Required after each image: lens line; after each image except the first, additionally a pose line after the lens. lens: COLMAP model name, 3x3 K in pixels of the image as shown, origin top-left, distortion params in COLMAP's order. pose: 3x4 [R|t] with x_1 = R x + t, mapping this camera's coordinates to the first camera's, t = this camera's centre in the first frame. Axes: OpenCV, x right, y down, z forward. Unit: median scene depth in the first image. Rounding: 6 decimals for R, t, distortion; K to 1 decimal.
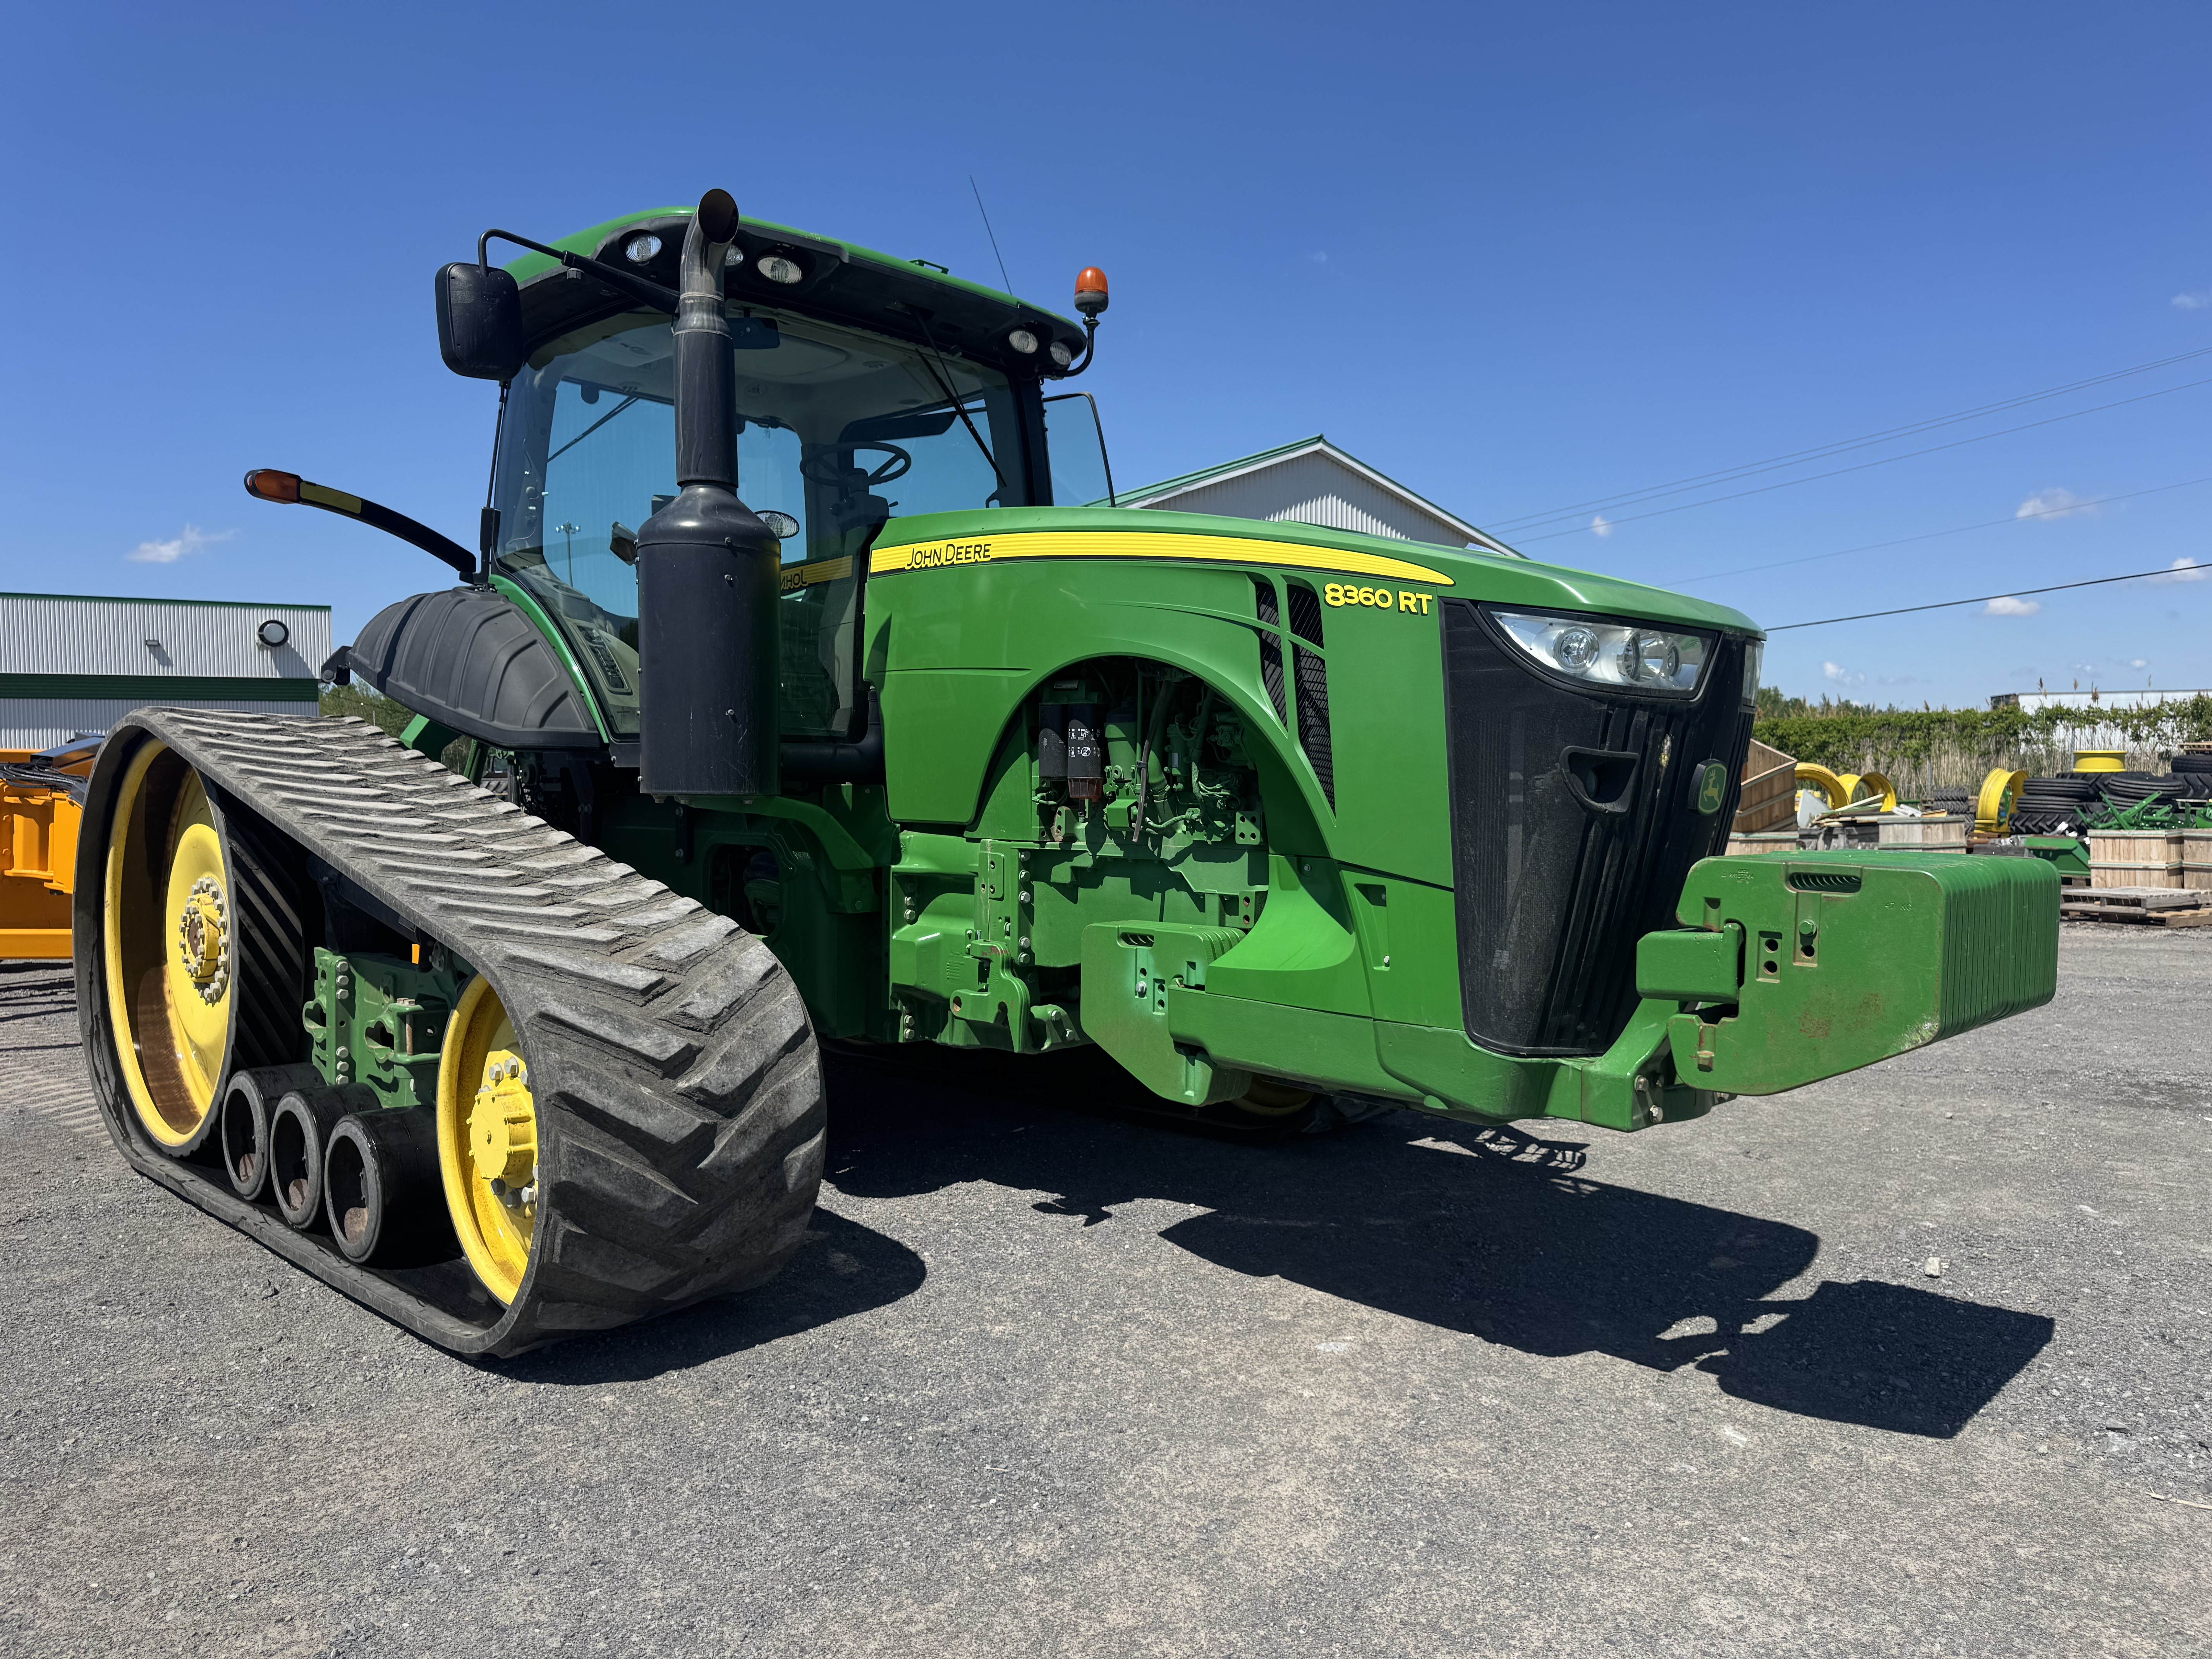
lens RADIAL K [[1579.9, 0, 1106.0], [0, 1579.9, 836.2], [0, 0, 1]] dist [0.172360, -0.326834]
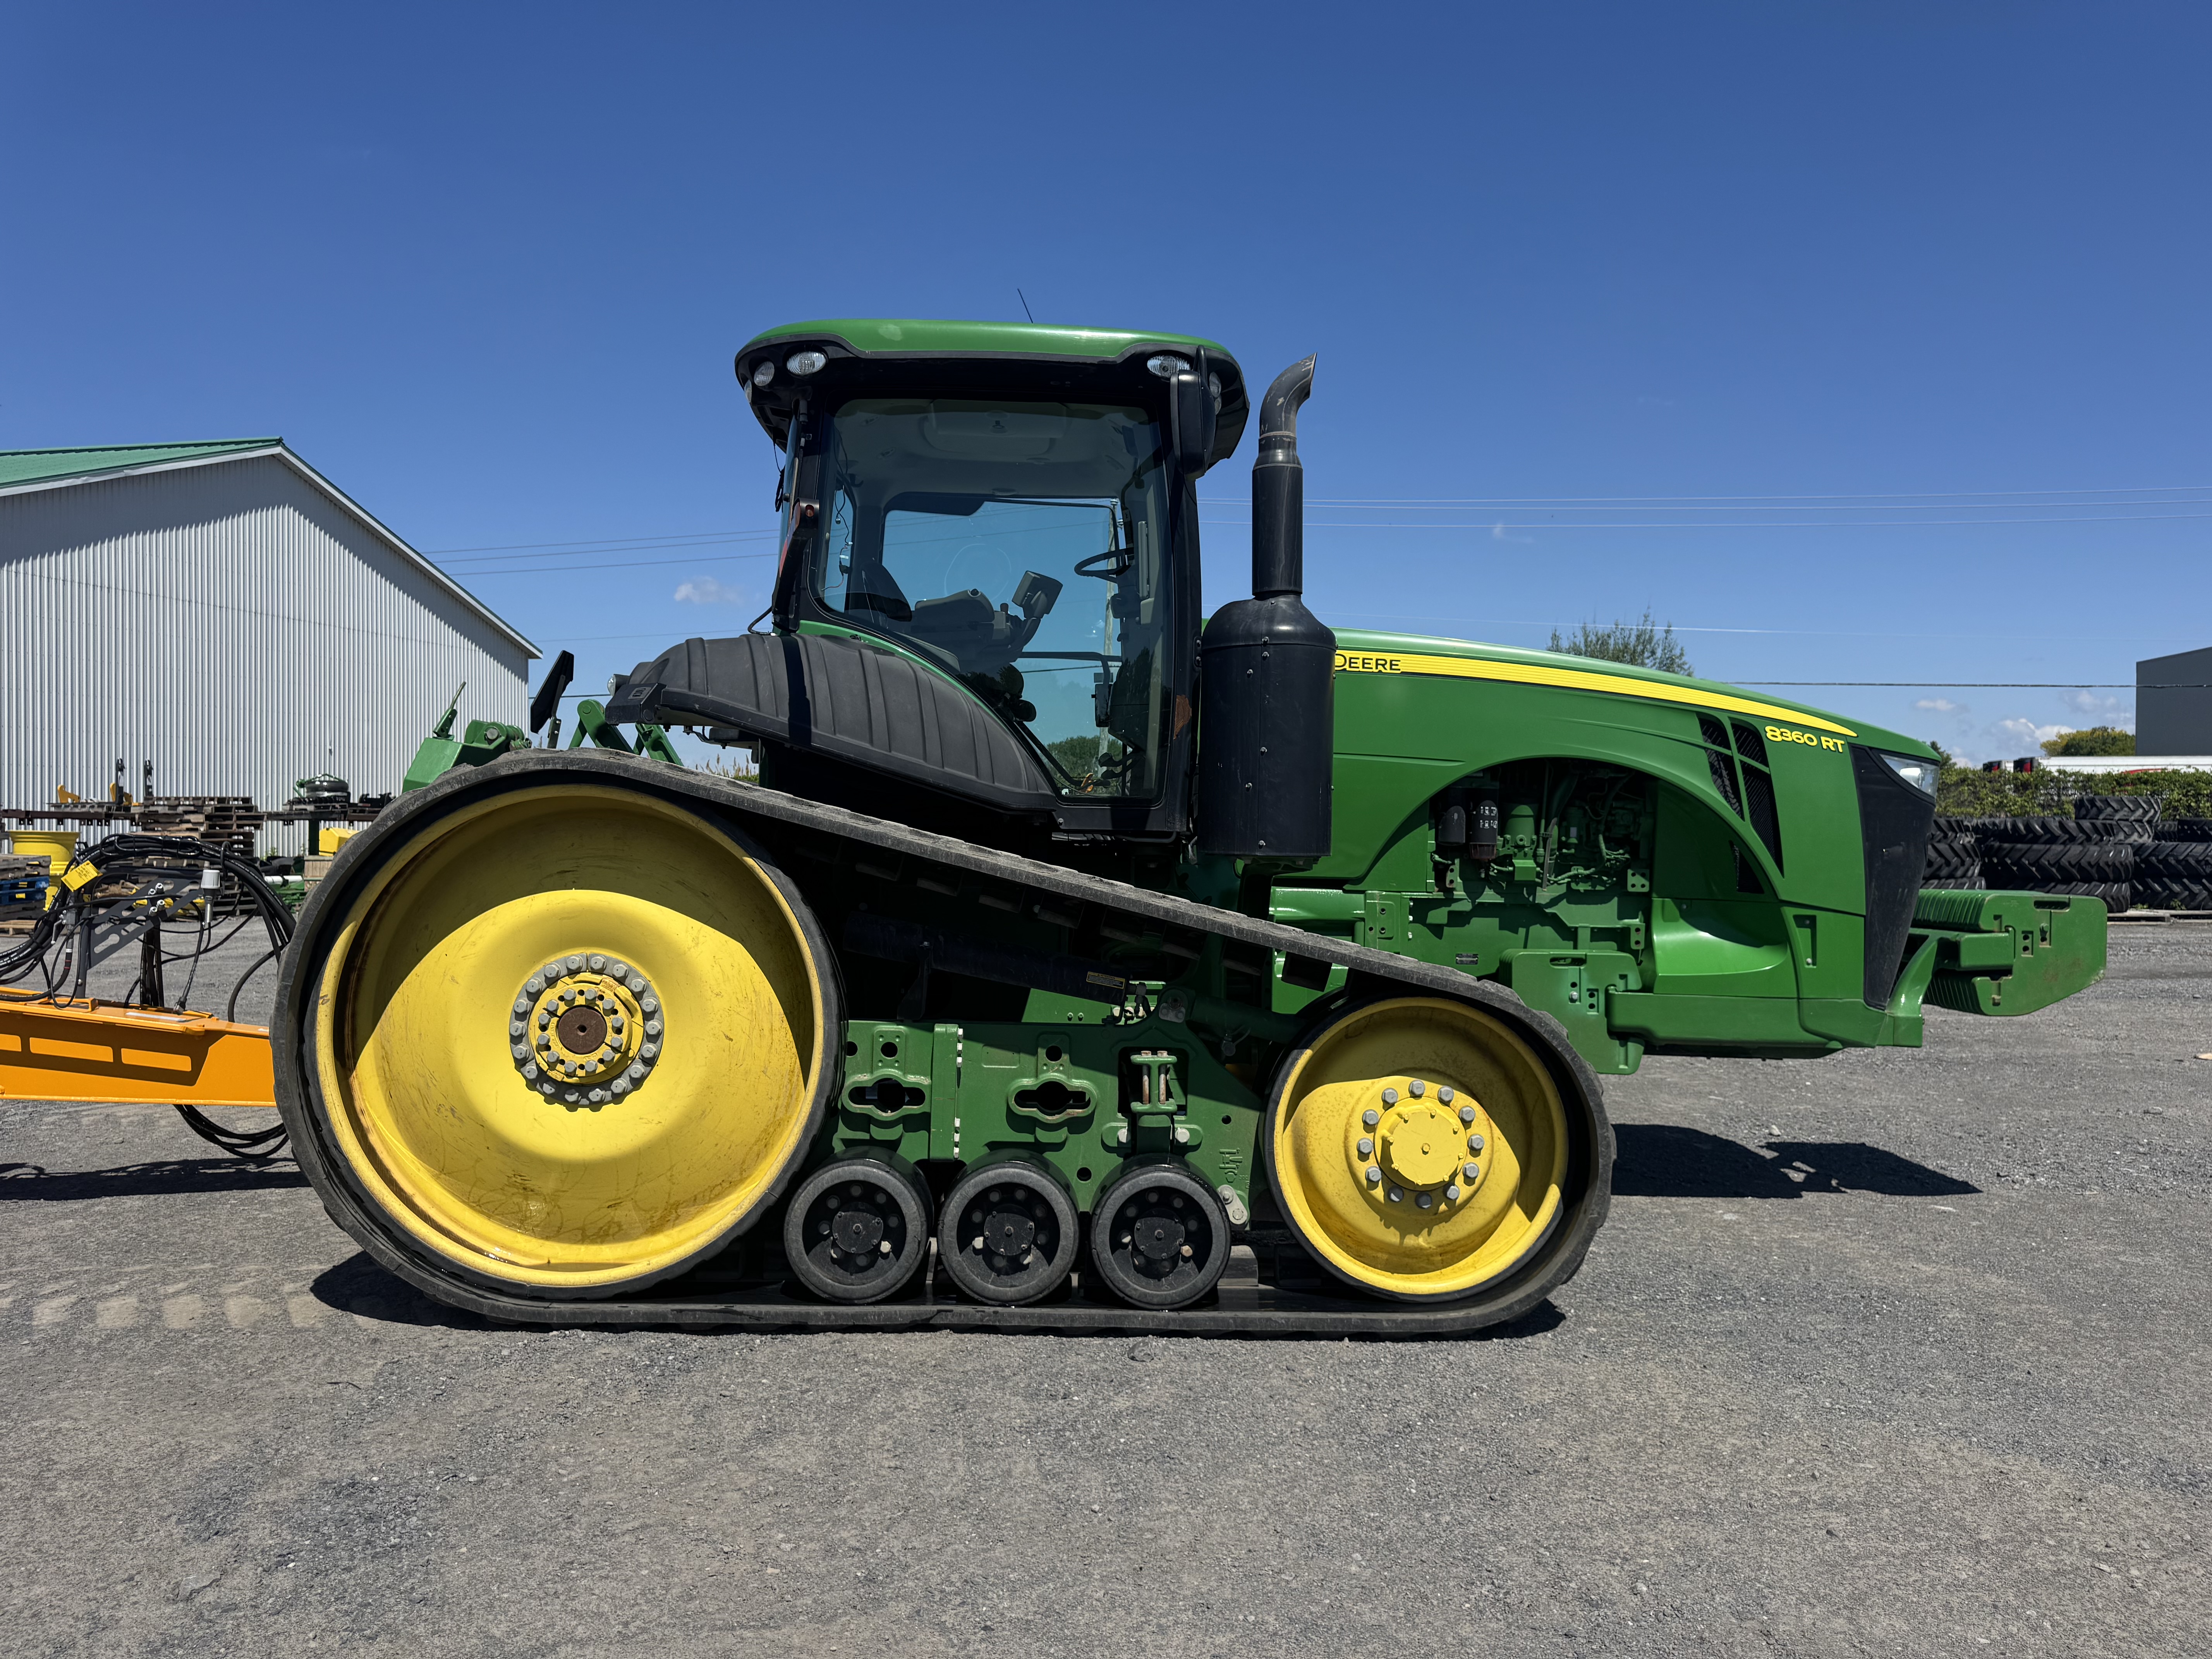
lens RADIAL K [[1579.9, 0, 1106.0], [0, 1579.9, 836.2], [0, 0, 1]] dist [0.172360, -0.326834]
pose [[0.686307, 0.009519, 0.727250, -1.283656], [0.010983, 0.999665, -0.023448, -0.016280], [-0.727229, 0.024080, 0.685972, 0.329636]]
